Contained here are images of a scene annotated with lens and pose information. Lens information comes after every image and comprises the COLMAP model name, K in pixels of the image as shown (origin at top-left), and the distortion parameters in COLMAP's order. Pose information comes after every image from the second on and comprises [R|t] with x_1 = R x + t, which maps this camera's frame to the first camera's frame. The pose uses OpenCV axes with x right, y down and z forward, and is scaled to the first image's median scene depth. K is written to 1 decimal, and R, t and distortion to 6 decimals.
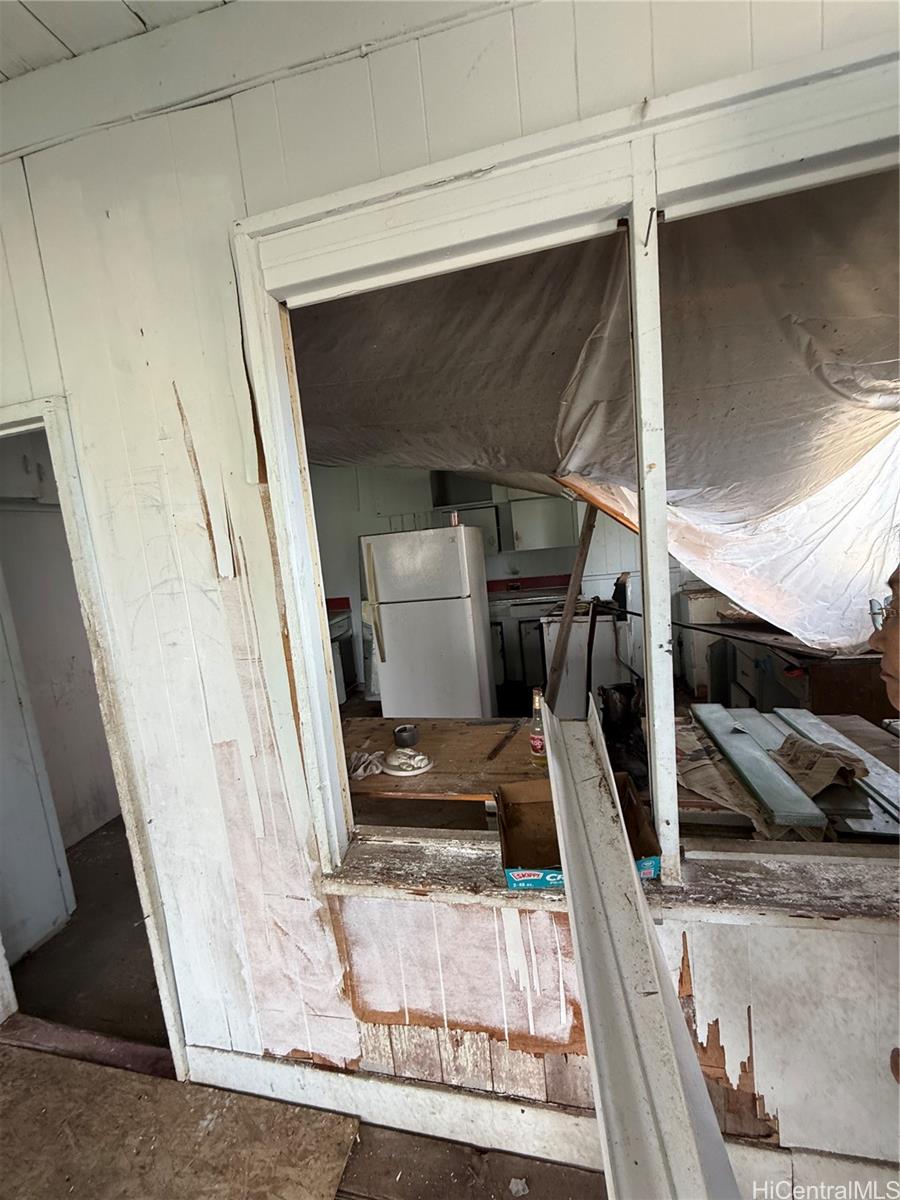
lens RADIAL K [[479.1, 0, 447.5], [0, 479.1, 597.7], [0, 0, 1]] dist [0.000711, 0.000395]
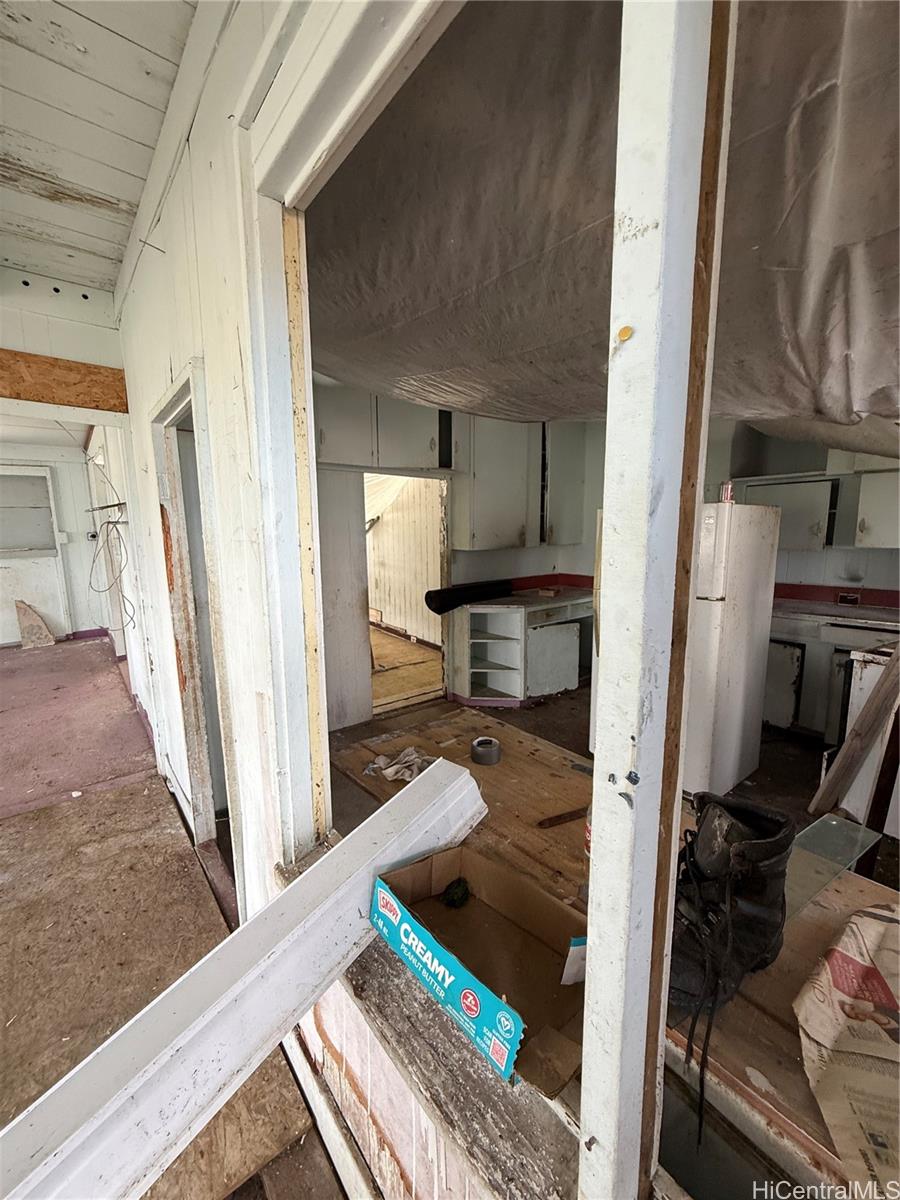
lens RADIAL K [[480.0, 0, 450.0], [0, 480.0, 600.0], [0, 0, 1]] dist [0.001915, -0.000051]
pose [[0.786220, 0.180549, -0.590982, 0.410464], [-0.144001, 0.983566, 0.108912, -0.059110], [0.600934, -0.000527, 0.799298, 0.422457]]
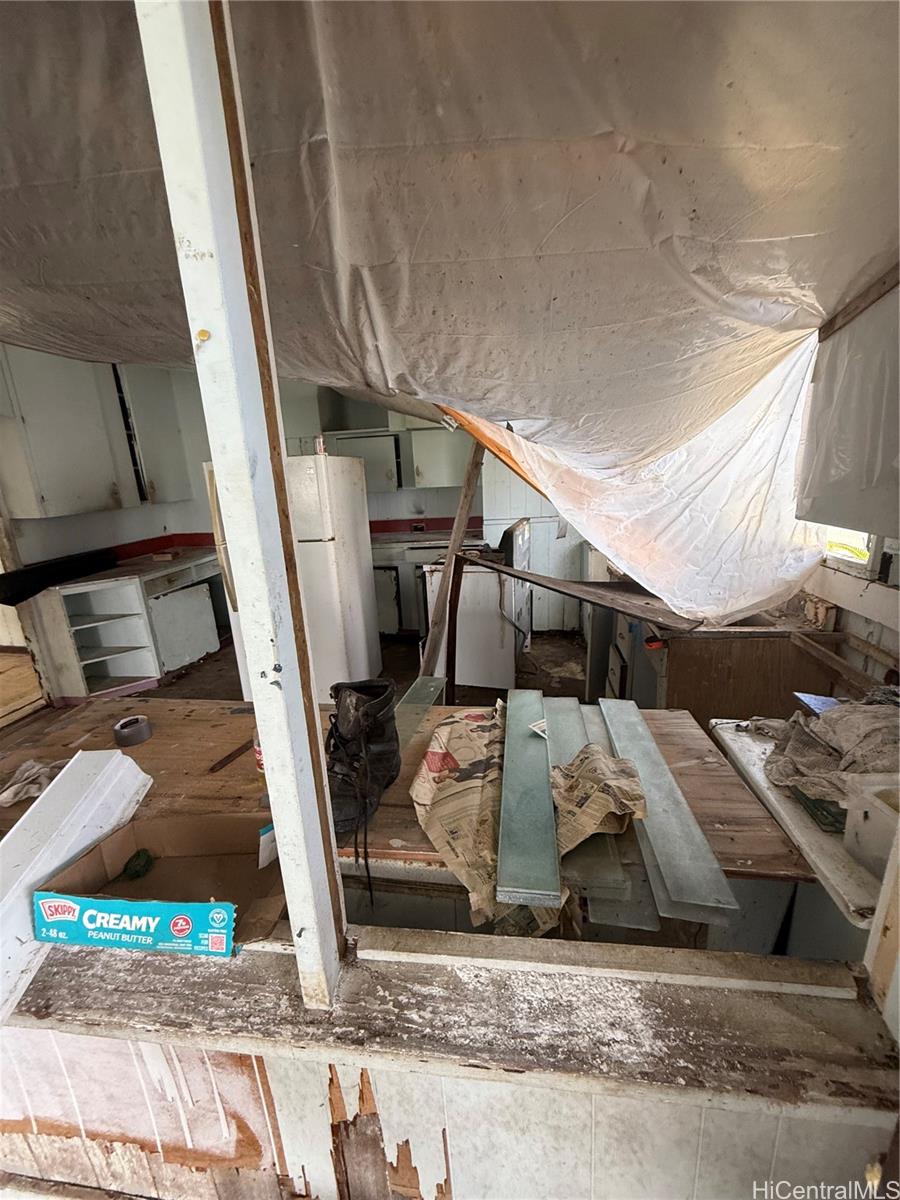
lens RADIAL K [[479.1, 0, 447.5], [0, 479.1, 597.7], [0, 0, 1]] dist [0.000711, 0.000395]
pose [[0.994641, 0.025508, 0.100192, 0.447658], [-0.038703, 0.990487, 0.132050, -0.055880], [-0.095870, -0.135220, 0.986167, 0.310795]]
